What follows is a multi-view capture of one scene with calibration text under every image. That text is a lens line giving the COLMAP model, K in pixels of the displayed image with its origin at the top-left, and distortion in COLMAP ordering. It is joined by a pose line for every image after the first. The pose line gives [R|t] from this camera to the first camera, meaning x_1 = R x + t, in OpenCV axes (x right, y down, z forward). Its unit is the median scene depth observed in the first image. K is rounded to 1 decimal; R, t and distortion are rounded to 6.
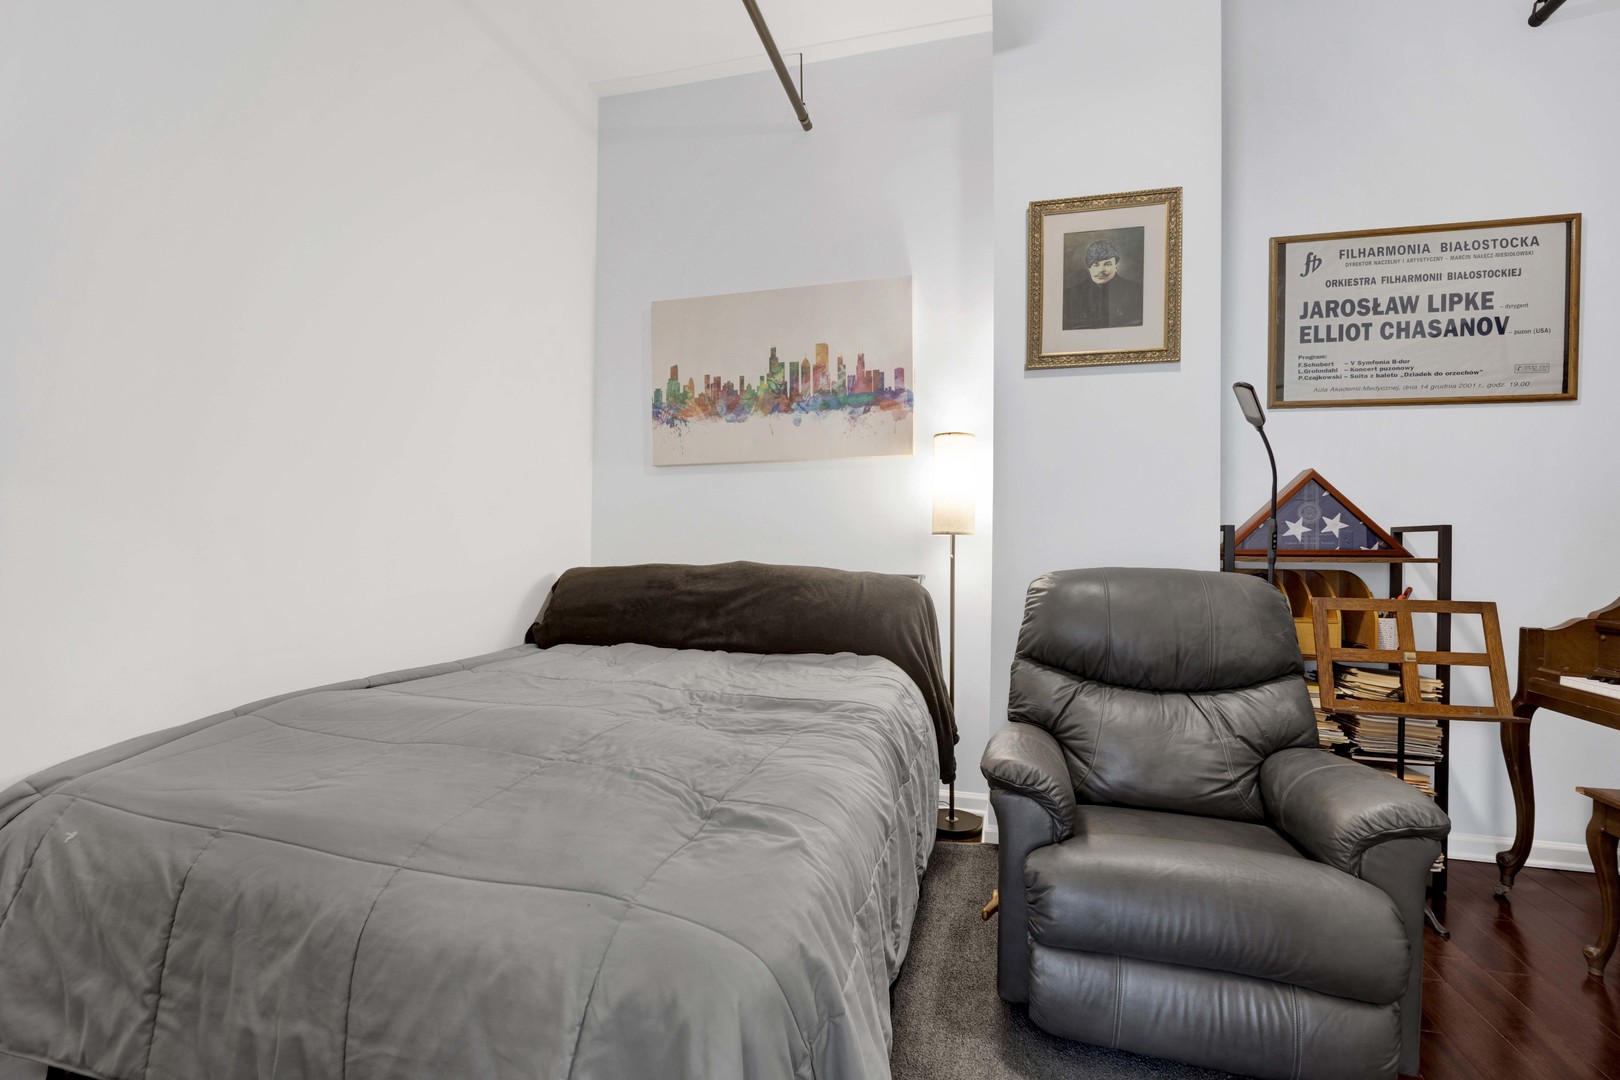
lens RADIAL K [[657.8, 0, 812.4], [0, 657.8, 541.8], [0, 0, 1]] dist [-0.003749, -0.000129]
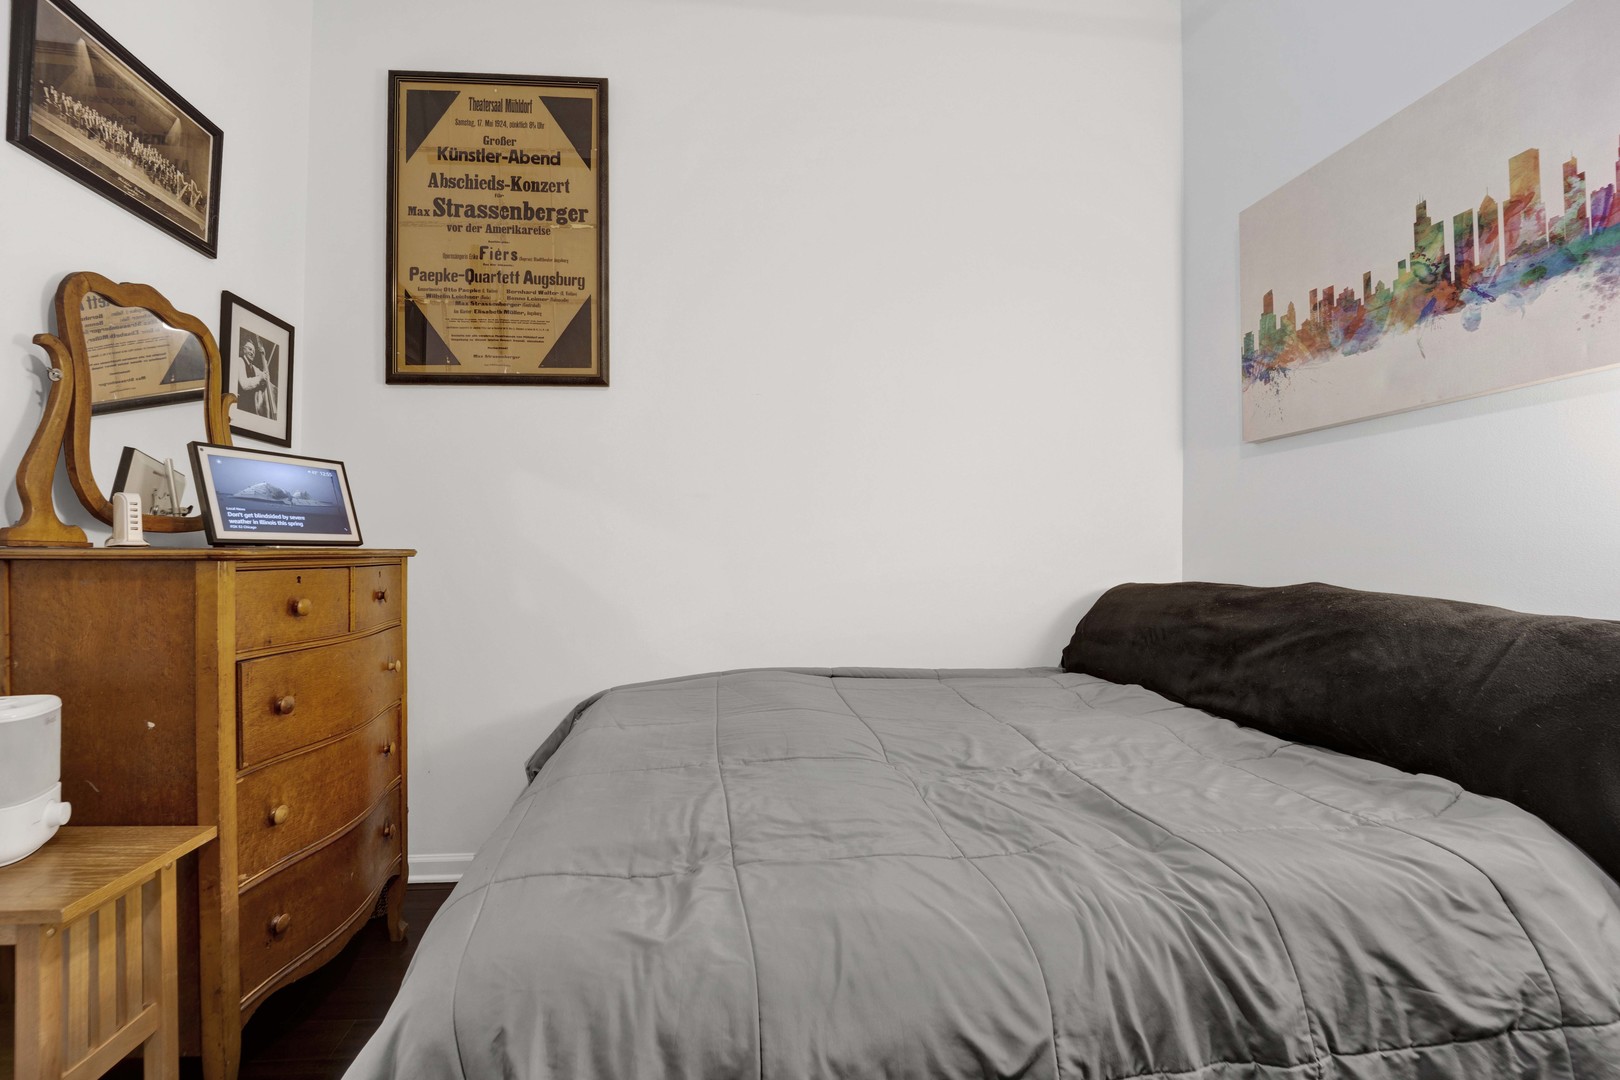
lens RADIAL K [[701.4, 0, 808.3], [0, 701.4, 542.8], [0, 0, 1]] dist [-0.011366, -0.000575]
pose [[0.379425, -0.012468, -0.925138, 0.284930], [0.002185, 0.999918, -0.012580, -0.000704], [0.925220, 0.002752, 0.379422, 0.298699]]
